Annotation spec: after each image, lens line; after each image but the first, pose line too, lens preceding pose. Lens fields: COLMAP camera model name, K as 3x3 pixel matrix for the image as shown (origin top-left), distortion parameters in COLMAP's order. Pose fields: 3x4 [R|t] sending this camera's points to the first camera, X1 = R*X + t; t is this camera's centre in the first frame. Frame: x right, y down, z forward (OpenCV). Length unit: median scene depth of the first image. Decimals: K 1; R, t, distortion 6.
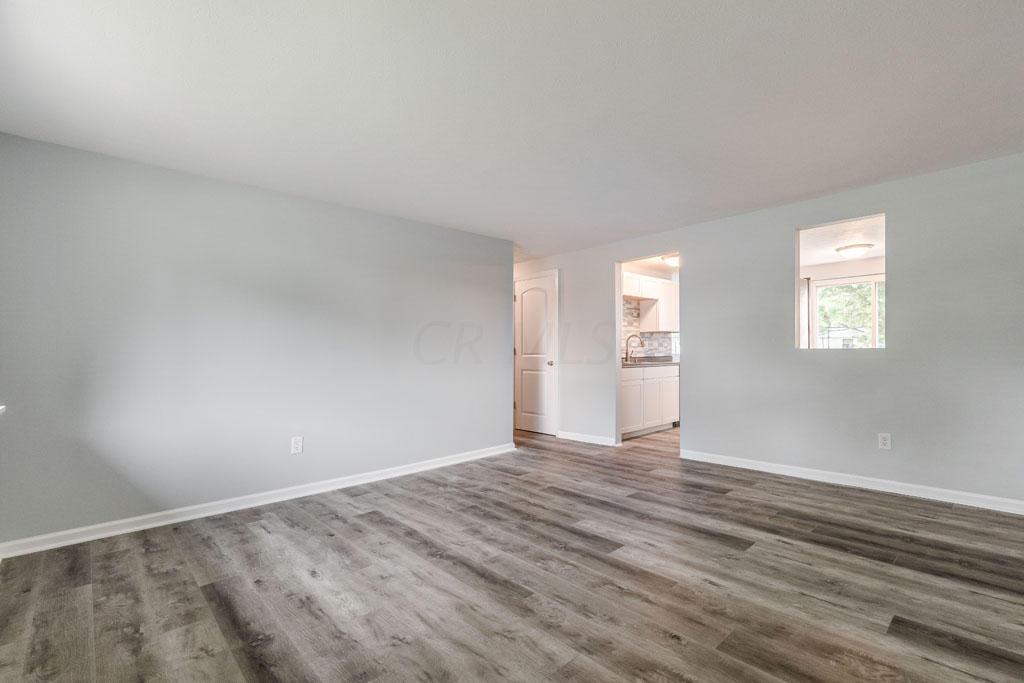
lens RADIAL K [[460.6, 0, 512.0], [0, 460.6, 341.5], [0, 0, 1]] dist [0.001443, 0.000363]
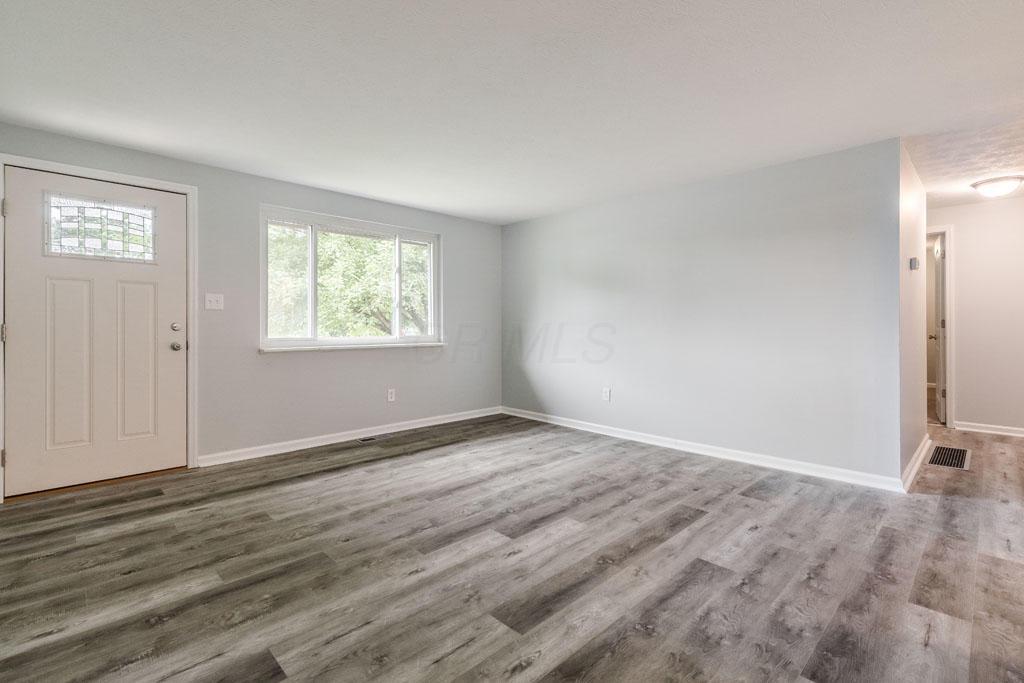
lens RADIAL K [[460.6, 0, 512.0], [0, 460.6, 341.5], [0, 0, 1]] dist [0.001443, 0.000363]
pose [[0.038370, 0.049090, -0.998057, 1.086888], [0.019538, 0.998565, 0.049866, 0.008220], [0.999073, -0.021413, 0.037355, 0.935671]]
